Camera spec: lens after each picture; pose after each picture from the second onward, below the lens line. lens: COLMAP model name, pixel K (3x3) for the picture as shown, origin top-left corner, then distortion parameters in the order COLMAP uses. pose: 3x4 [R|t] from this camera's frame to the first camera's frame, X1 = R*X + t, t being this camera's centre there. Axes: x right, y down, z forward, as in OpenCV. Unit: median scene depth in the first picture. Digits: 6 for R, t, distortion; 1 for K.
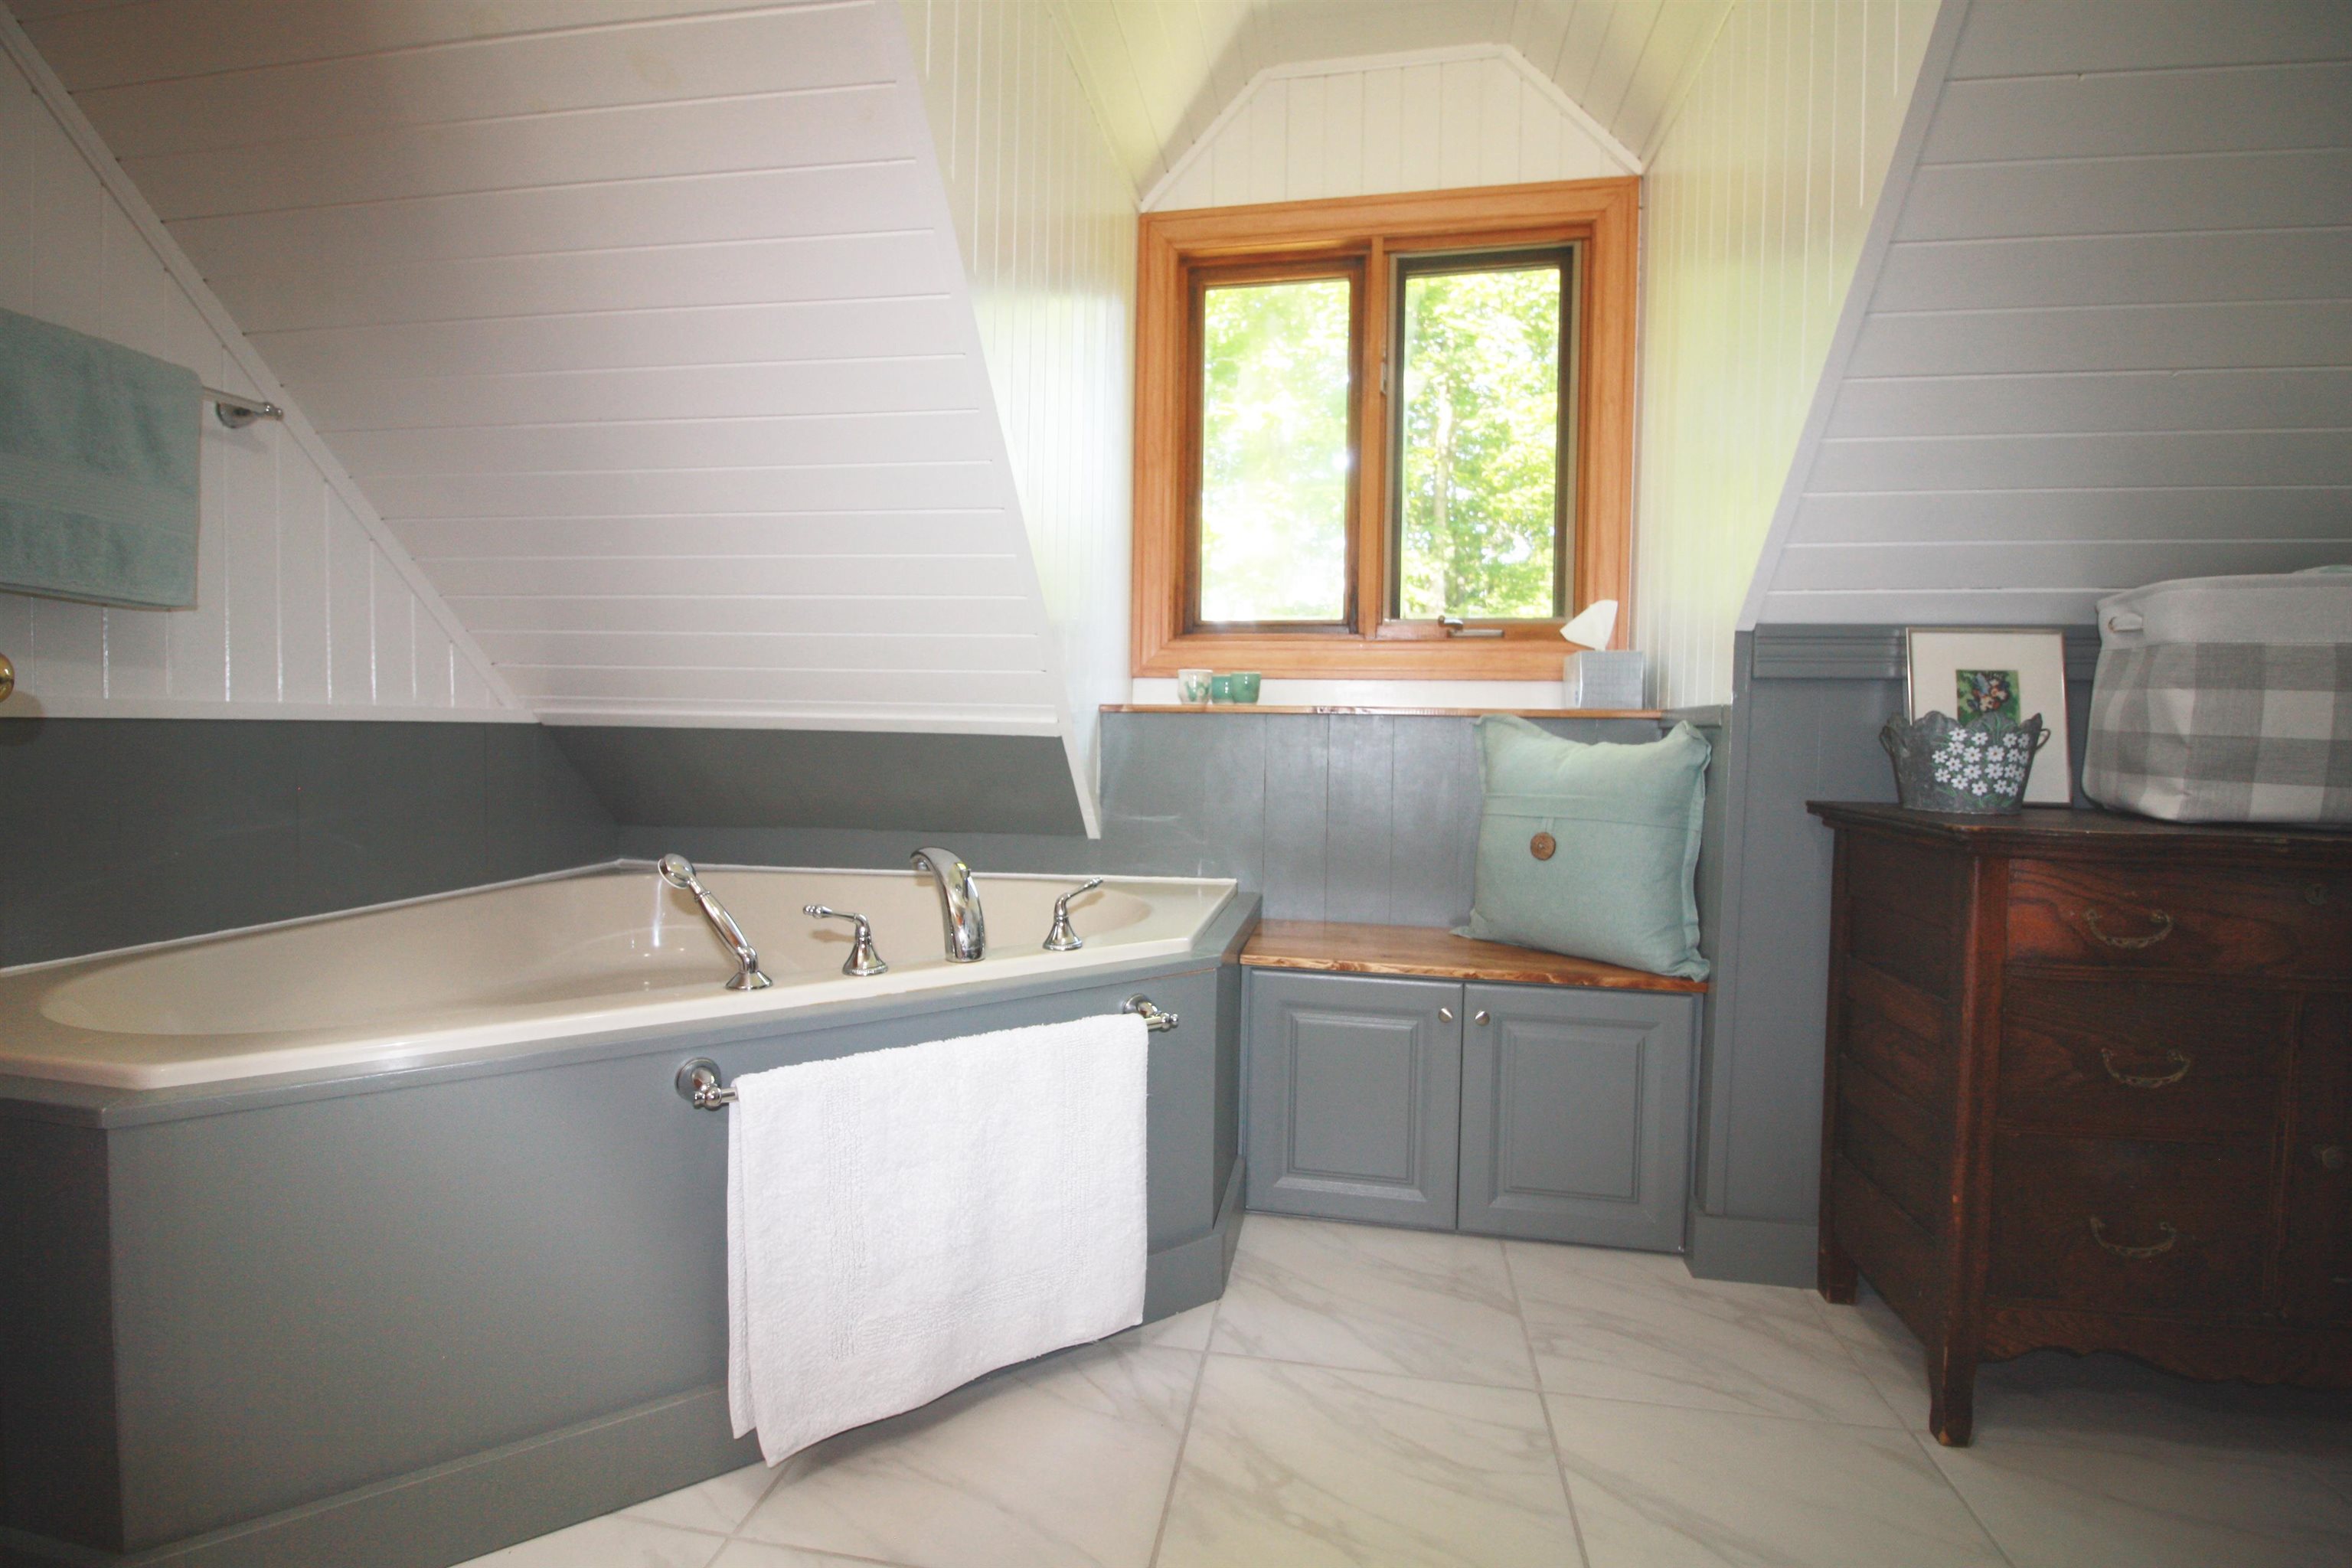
lens RADIAL K [[1138.6, 0, 1171.6], [0, 1138.6, 779.5], [0, 0, 1]] dist [-0.001630, -0.000325]
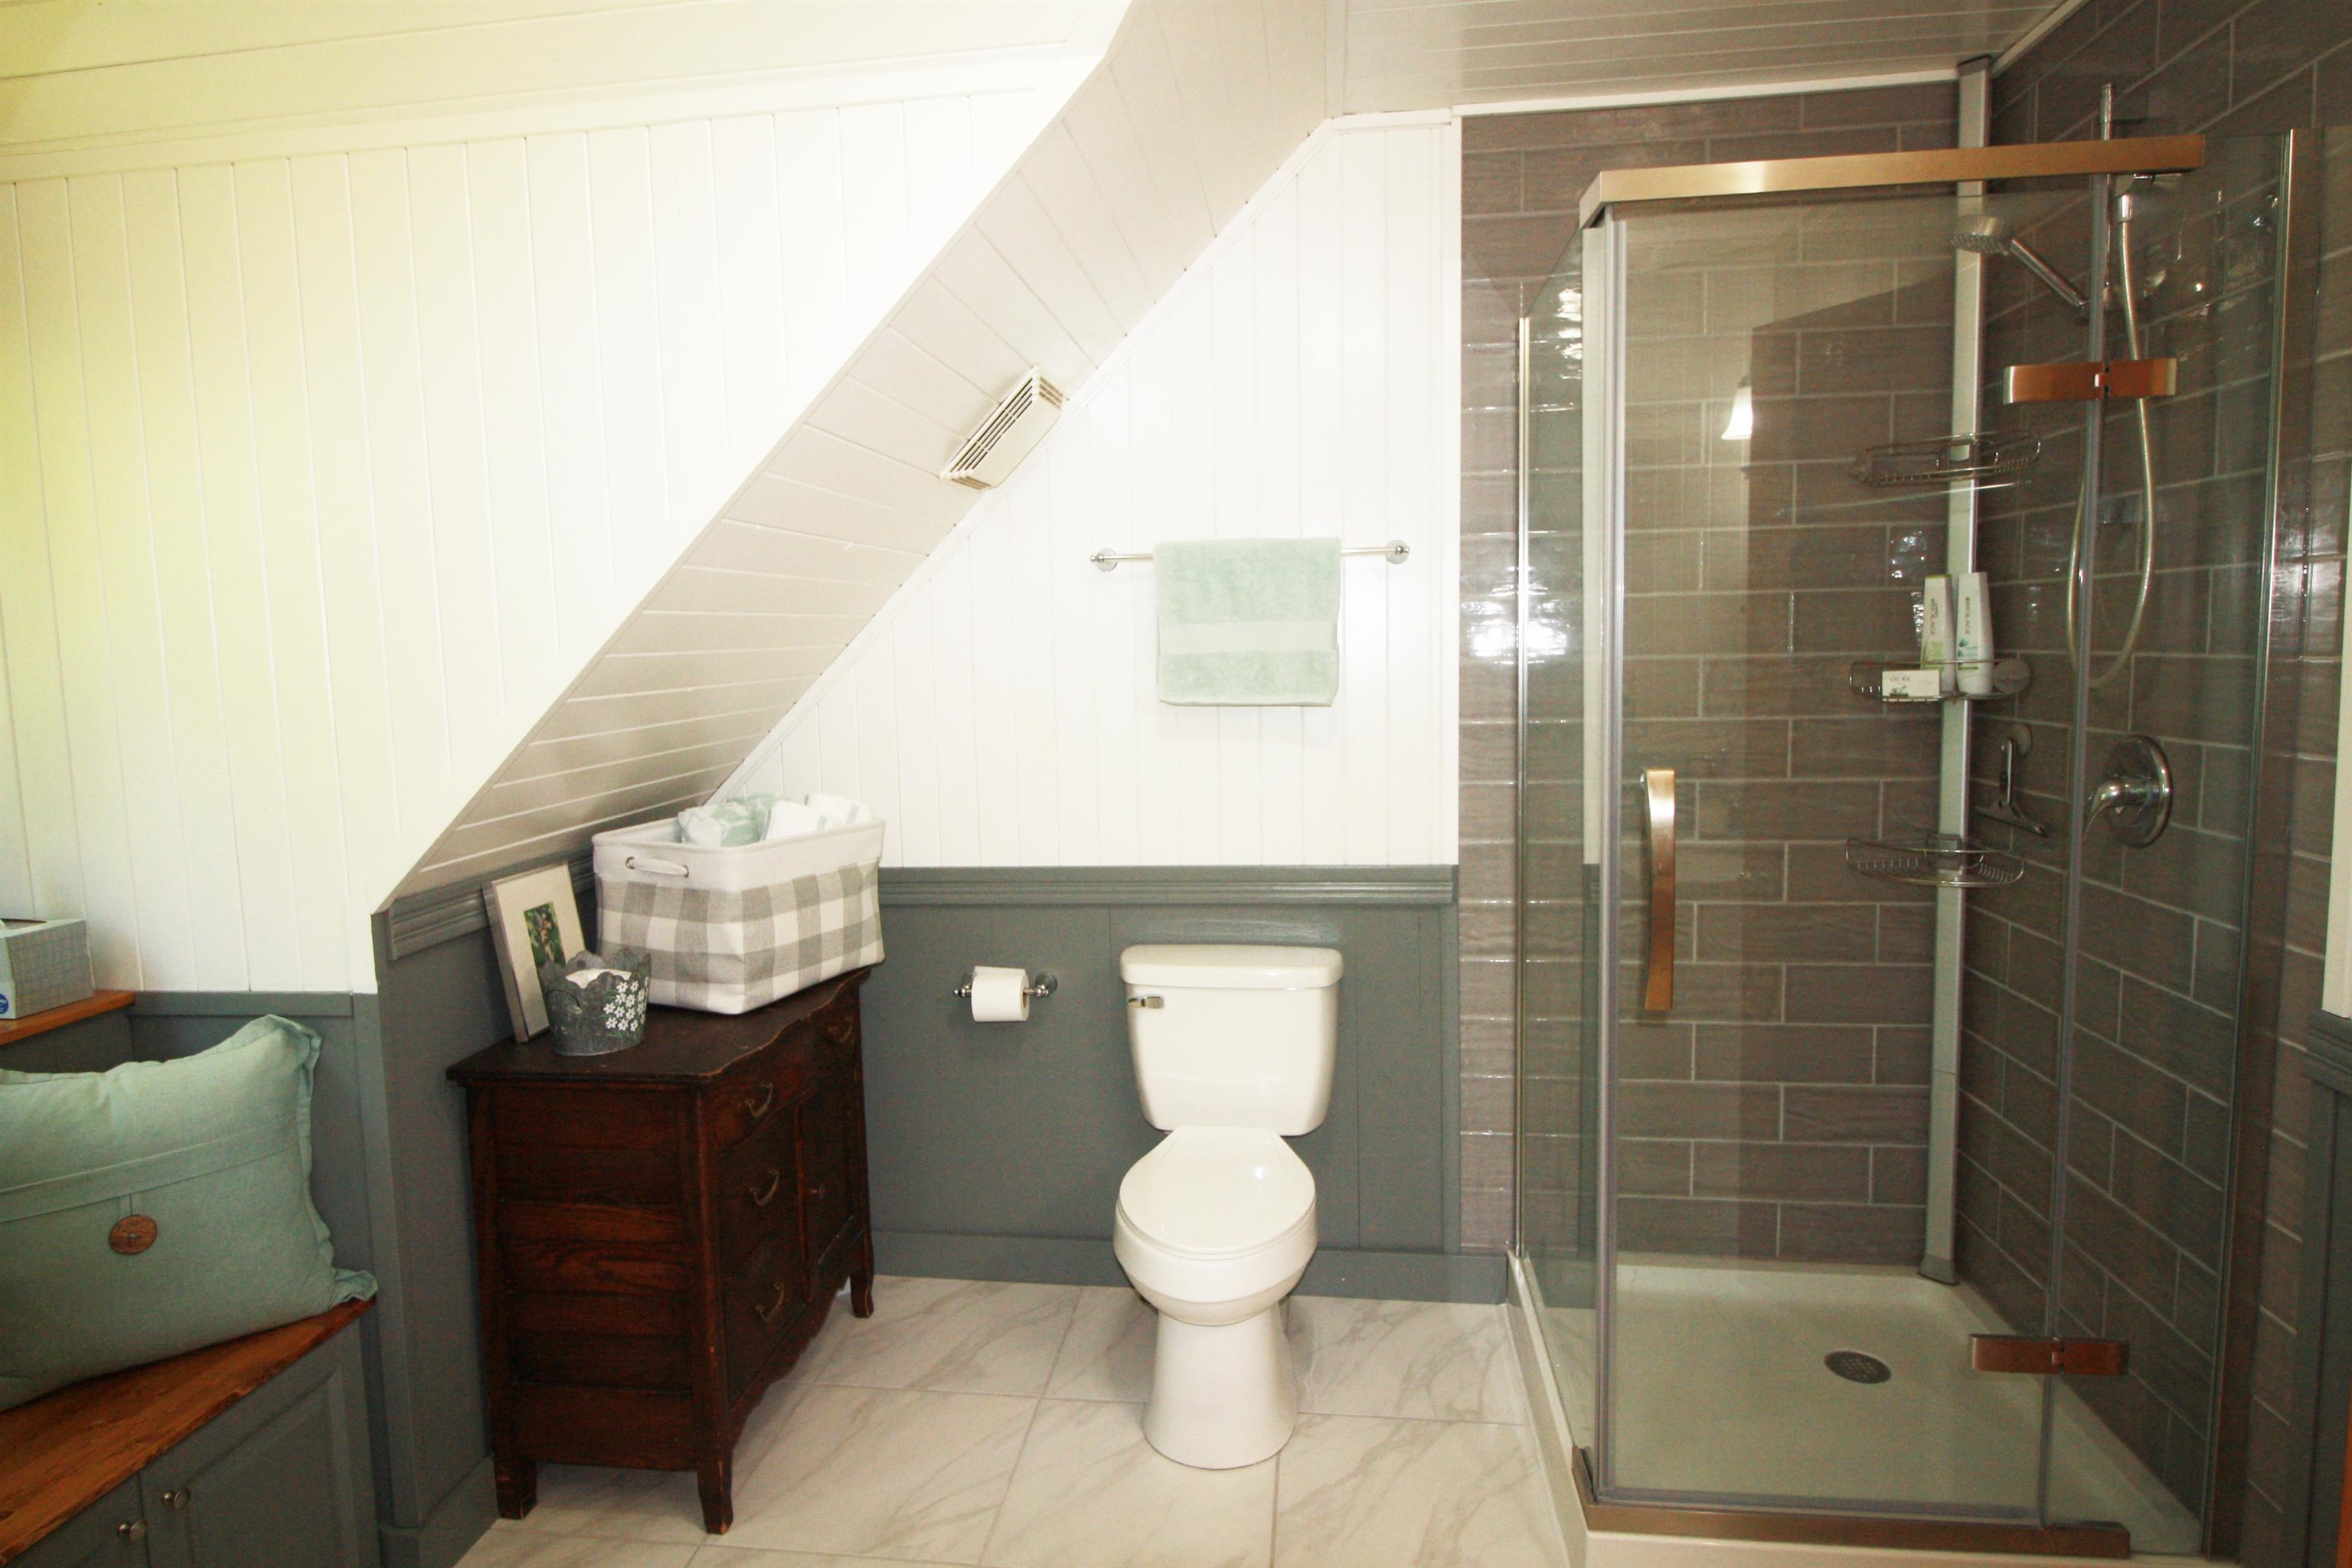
lens RADIAL K [[1307.5, 0, 1175.2], [0, 1307.5, 777.8], [0, 0, 1]] dist [-0.008046, -0.002037]
pose [[-0.052702, -0.126412, 0.990577, -0.651964], [0.063184, 0.989546, 0.129642, -0.391953], [-0.996609, 0.069421, -0.044164, 0.467570]]
